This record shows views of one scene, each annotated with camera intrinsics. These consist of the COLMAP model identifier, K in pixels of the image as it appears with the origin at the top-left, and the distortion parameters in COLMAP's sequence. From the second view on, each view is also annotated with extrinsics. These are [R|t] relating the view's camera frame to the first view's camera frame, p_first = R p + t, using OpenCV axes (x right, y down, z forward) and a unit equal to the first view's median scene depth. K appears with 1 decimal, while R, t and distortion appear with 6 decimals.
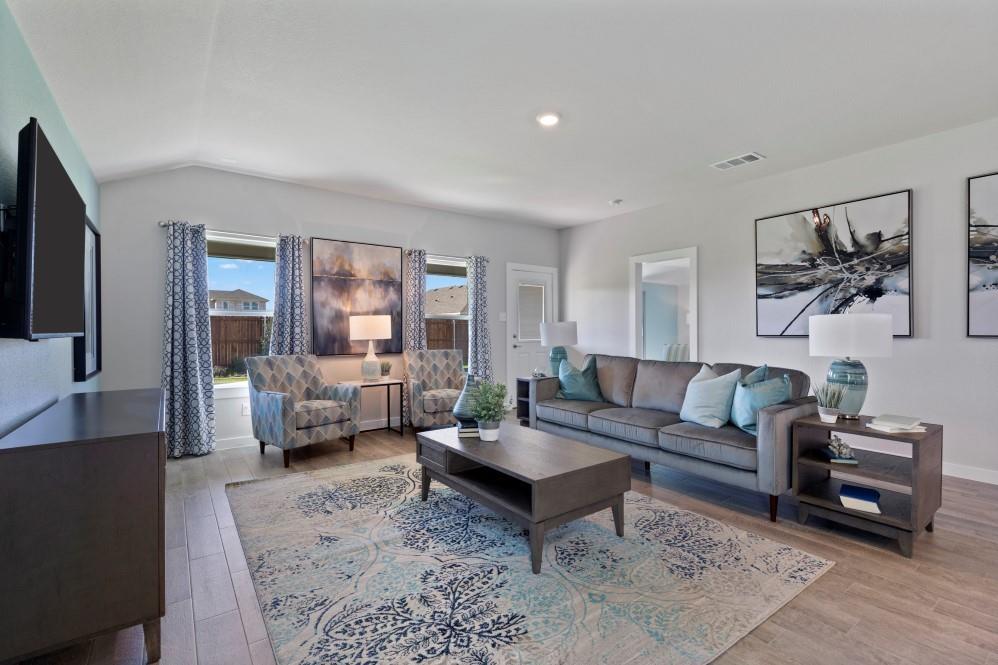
lens RADIAL K [[448.6, 0, 506.4], [0, 448.6, 331.5], [0, 0, 1]] dist [0.005233, 0.000044]
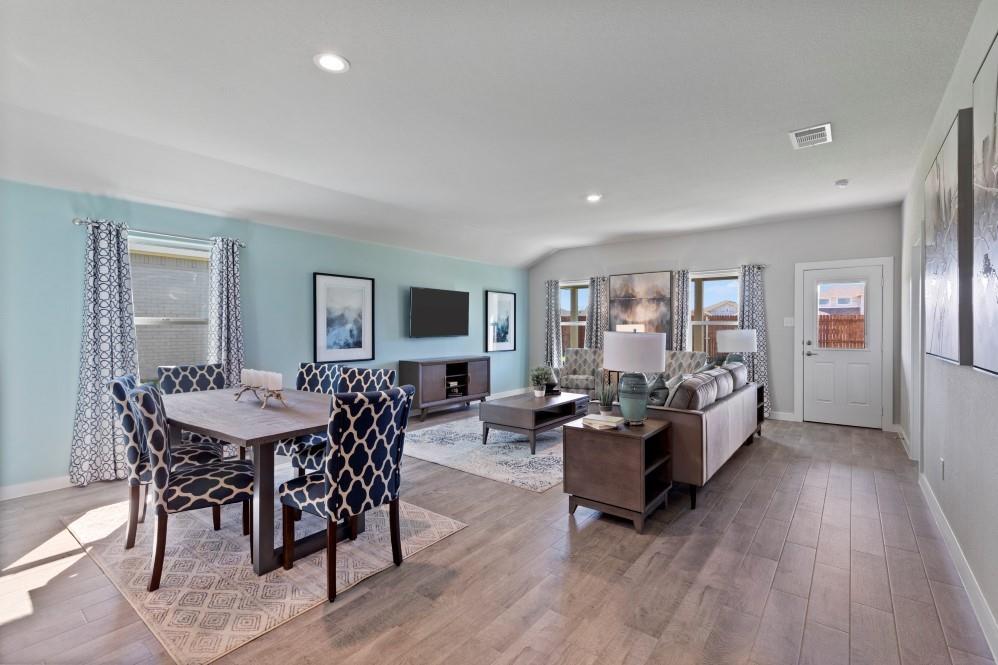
lens RADIAL K [[448.6, 0, 503.6], [0, 448.6, 329.8], [0, 0, 1]] dist [0.005233, 0.000044]
pose [[0.272231, 0.006887, -0.962207, 0.969507], [-0.005179, 0.999970, 0.005693, -0.023686], [0.962218, 0.003433, 0.272259, 0.201857]]
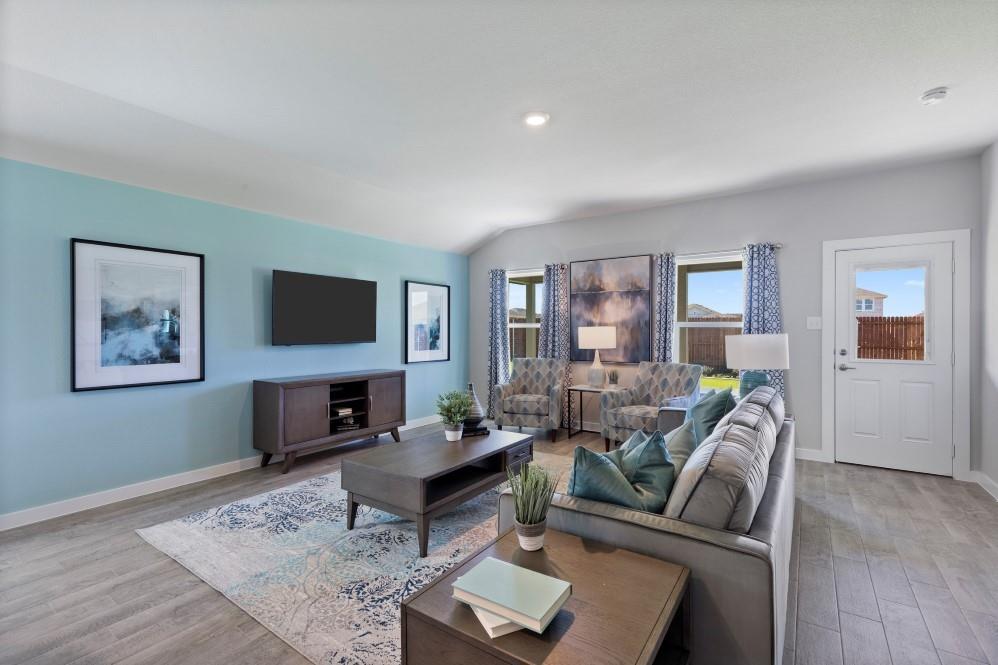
lens RADIAL K [[448.6, 0, 499.7], [0, 448.6, 331.3], [0, 0, 1]] dist [0.005233, 0.000044]
pose [[0.325343, 0.003597, -0.945589, 0.629337], [-0.005460, 0.999983, 0.001925, -0.024371], [0.945580, 0.004537, 0.325357, 0.418743]]
